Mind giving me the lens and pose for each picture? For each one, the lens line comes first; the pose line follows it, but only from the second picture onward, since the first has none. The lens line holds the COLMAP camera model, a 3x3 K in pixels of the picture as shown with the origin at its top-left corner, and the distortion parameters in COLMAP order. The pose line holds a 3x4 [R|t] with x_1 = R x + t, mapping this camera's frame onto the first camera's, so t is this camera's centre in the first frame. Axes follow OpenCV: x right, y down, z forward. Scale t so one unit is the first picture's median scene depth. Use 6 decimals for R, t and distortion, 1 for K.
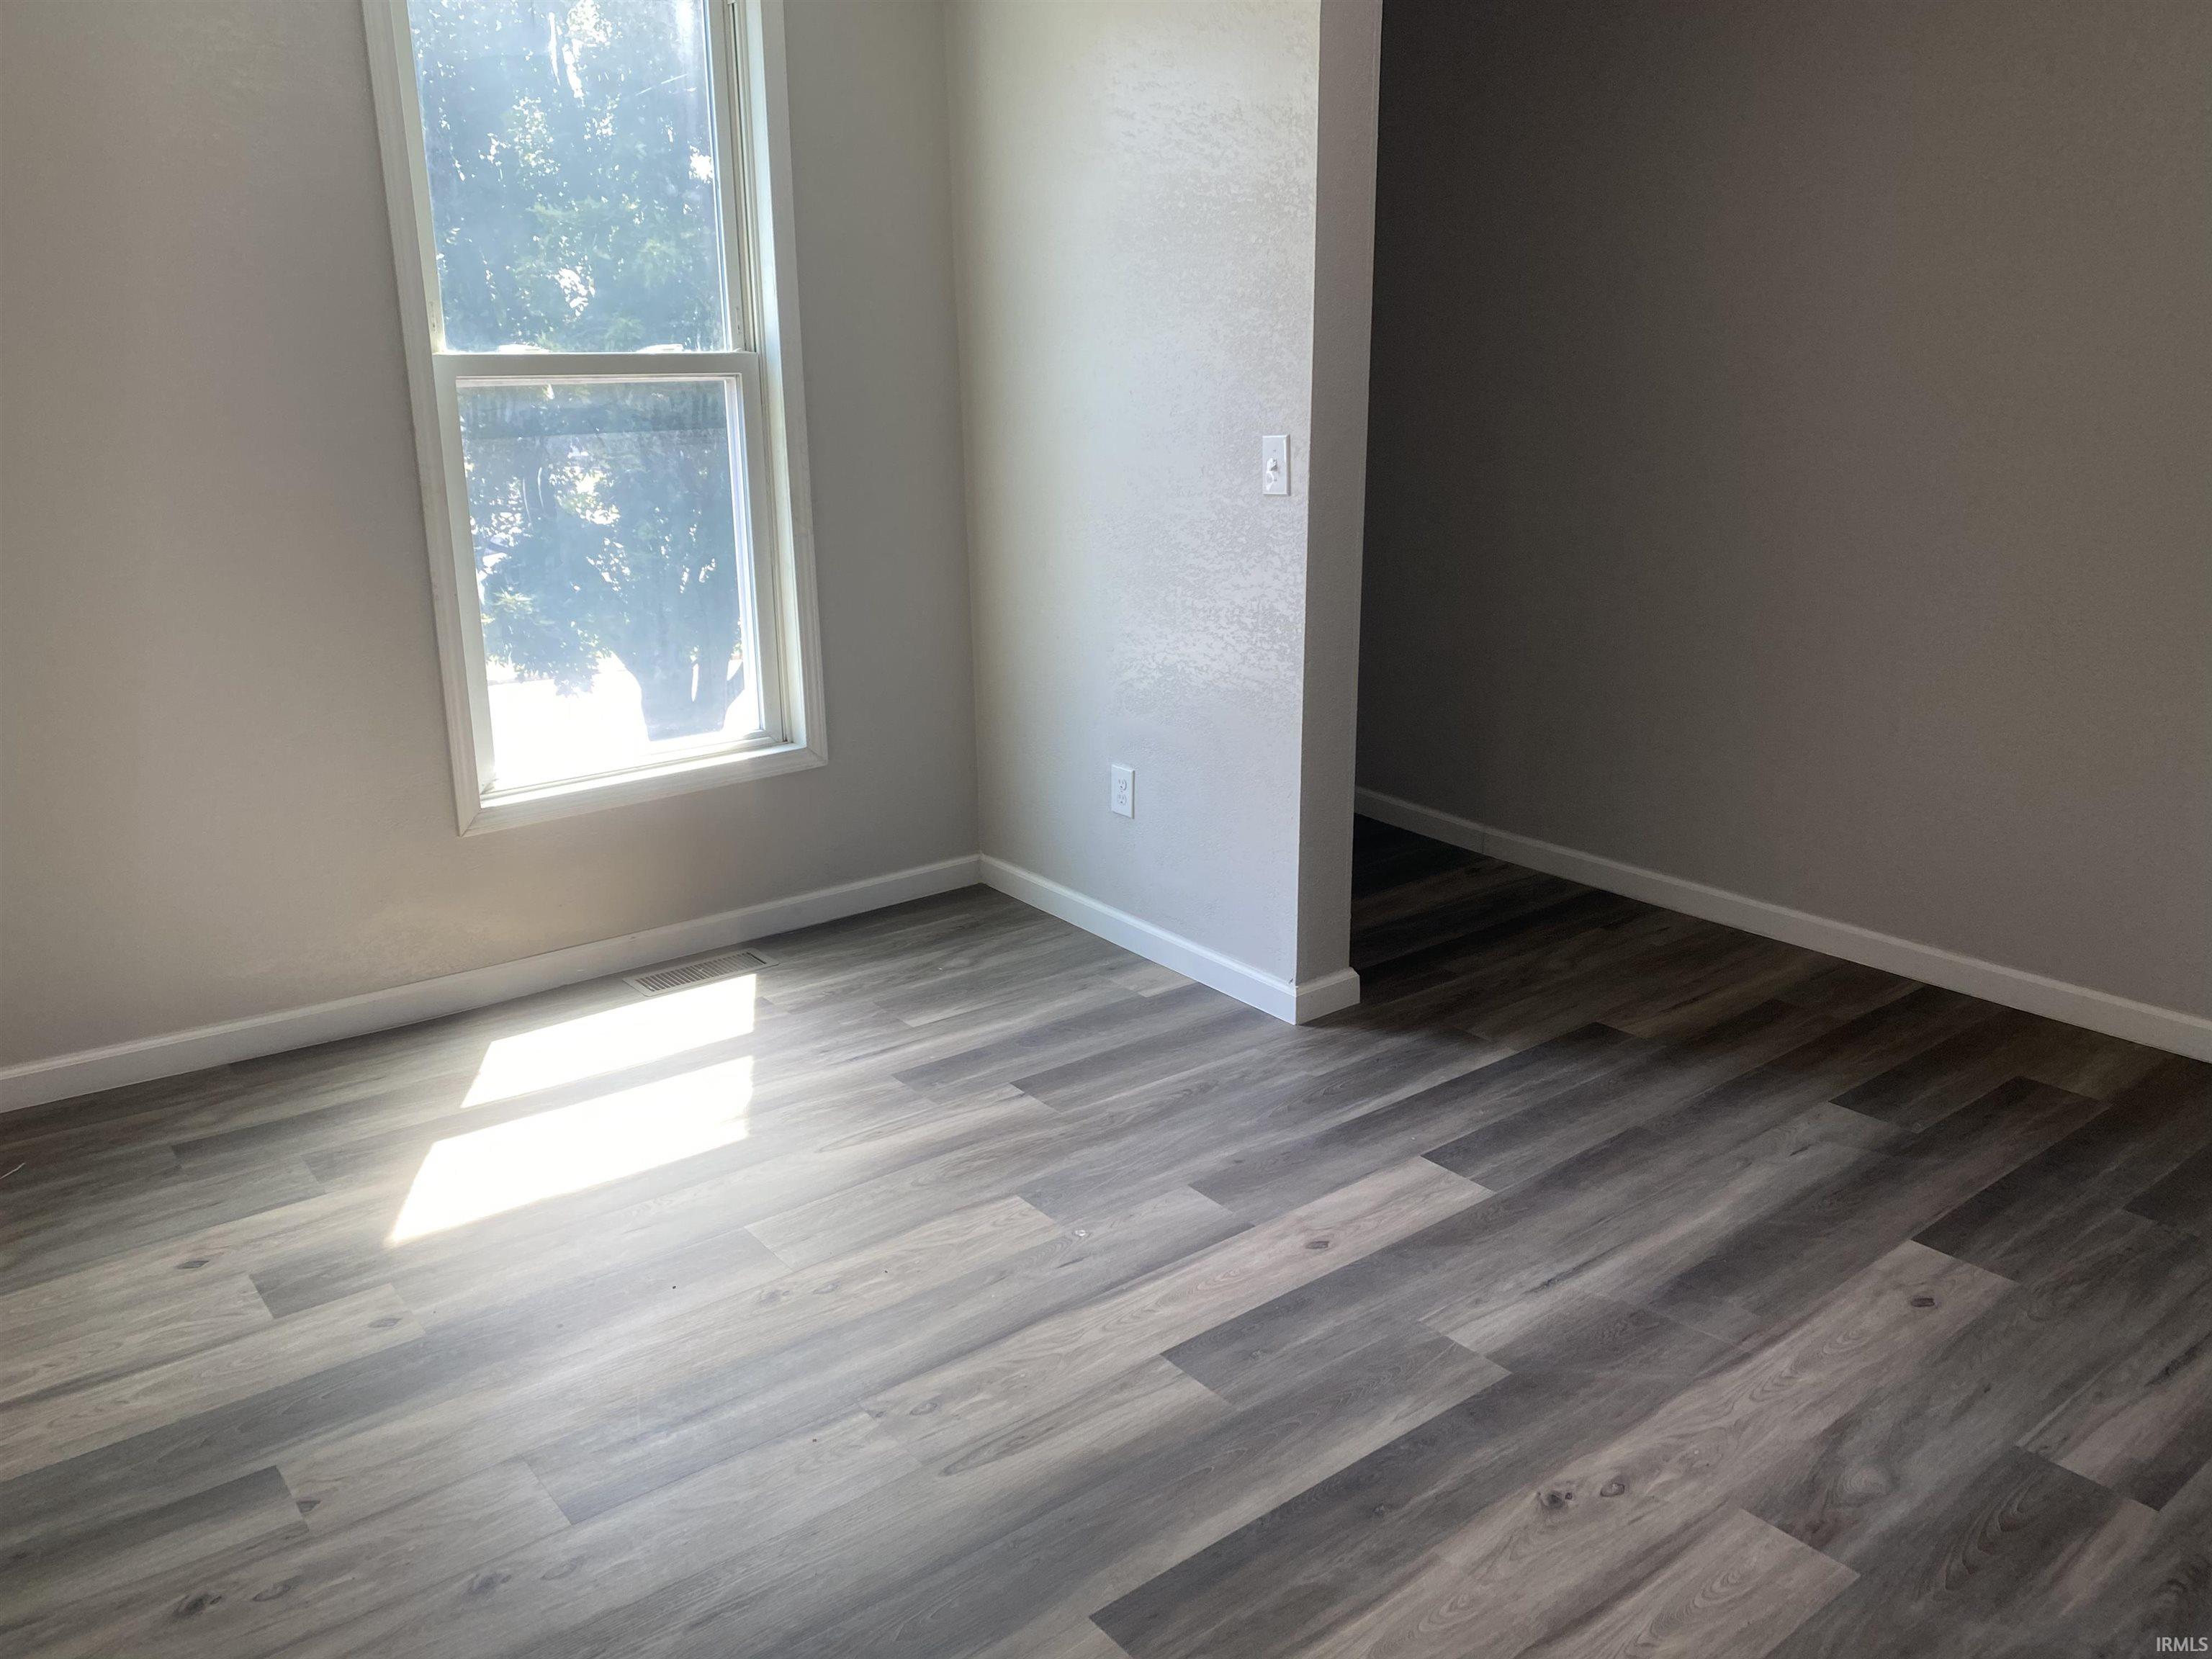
lens RADIAL K [[1702.6, 0, 1103.4], [0, 1702.6, 829.4], [0, 0, 1]] dist [0.034164, -0.017967]
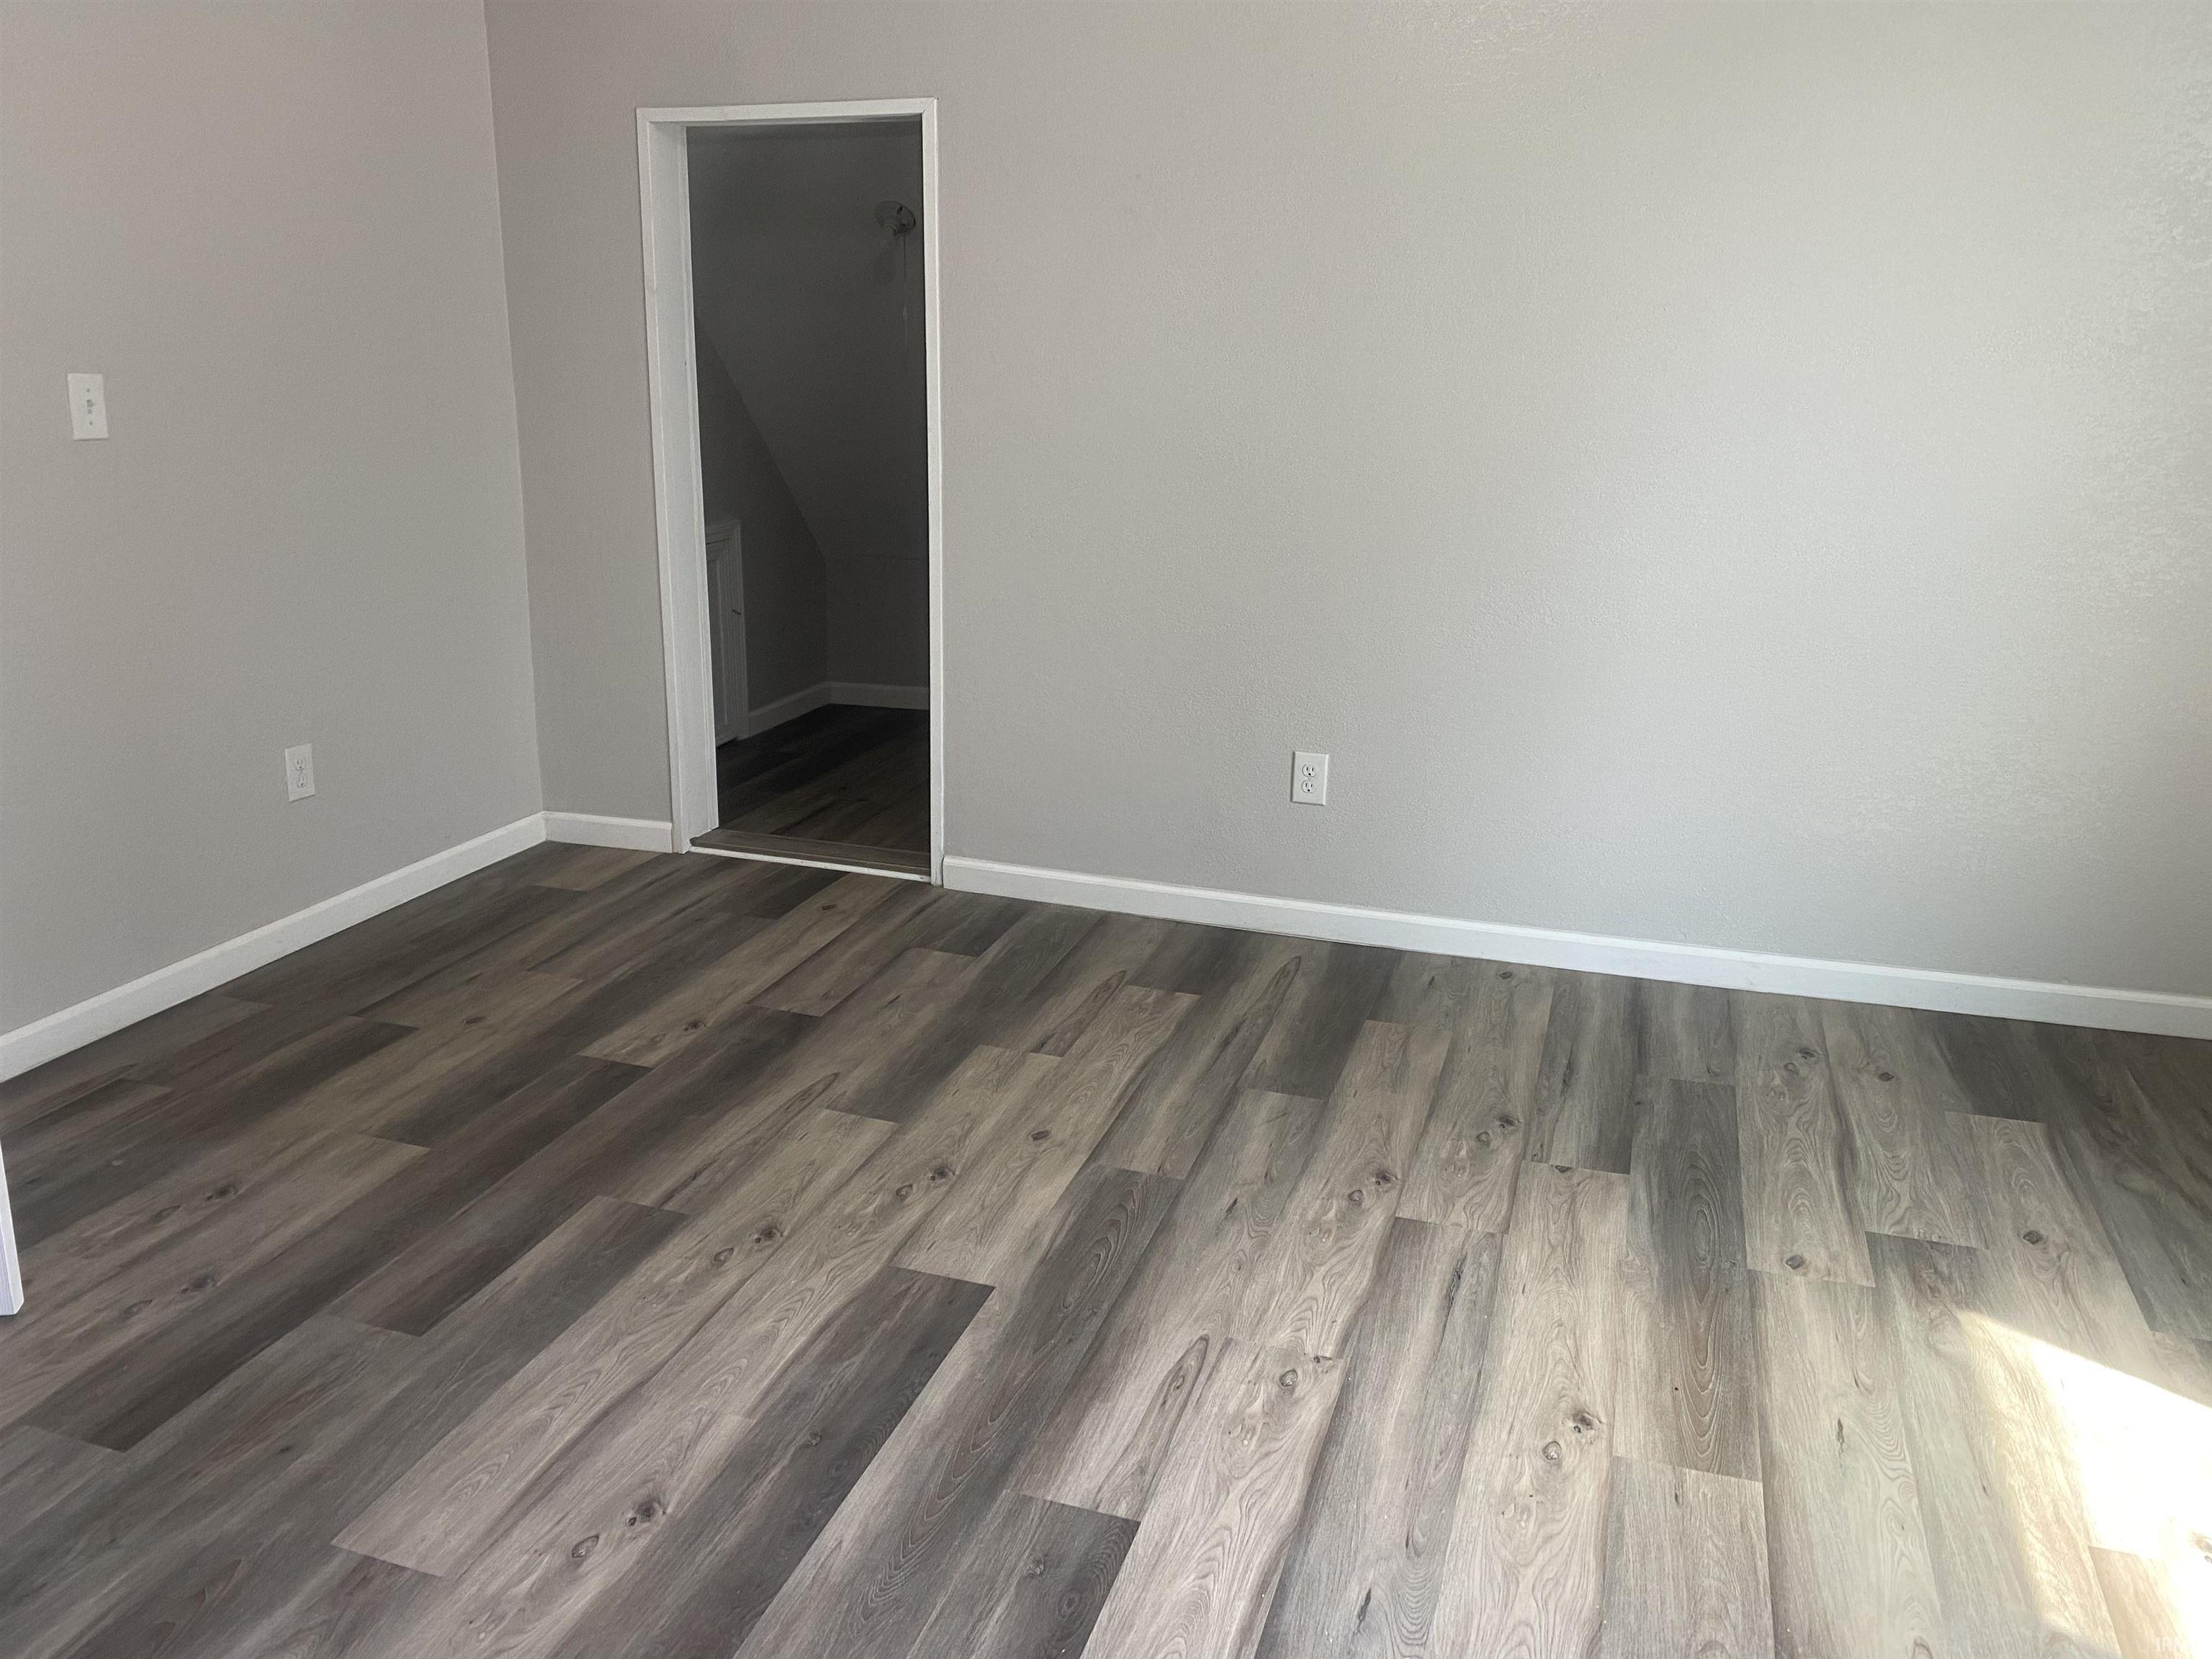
lens RADIAL K [[1702.6, 0, 1103.6], [0, 1702.6, 828.1], [0, 0, 1]] dist [0.034164, -0.017967]
pose [[-0.841617, 0.149947, -0.518841, 0.483029], [-0.156817, 0.851447, 0.500446, -0.436806], [0.516806, 0.502547, -0.693079, 1.588567]]
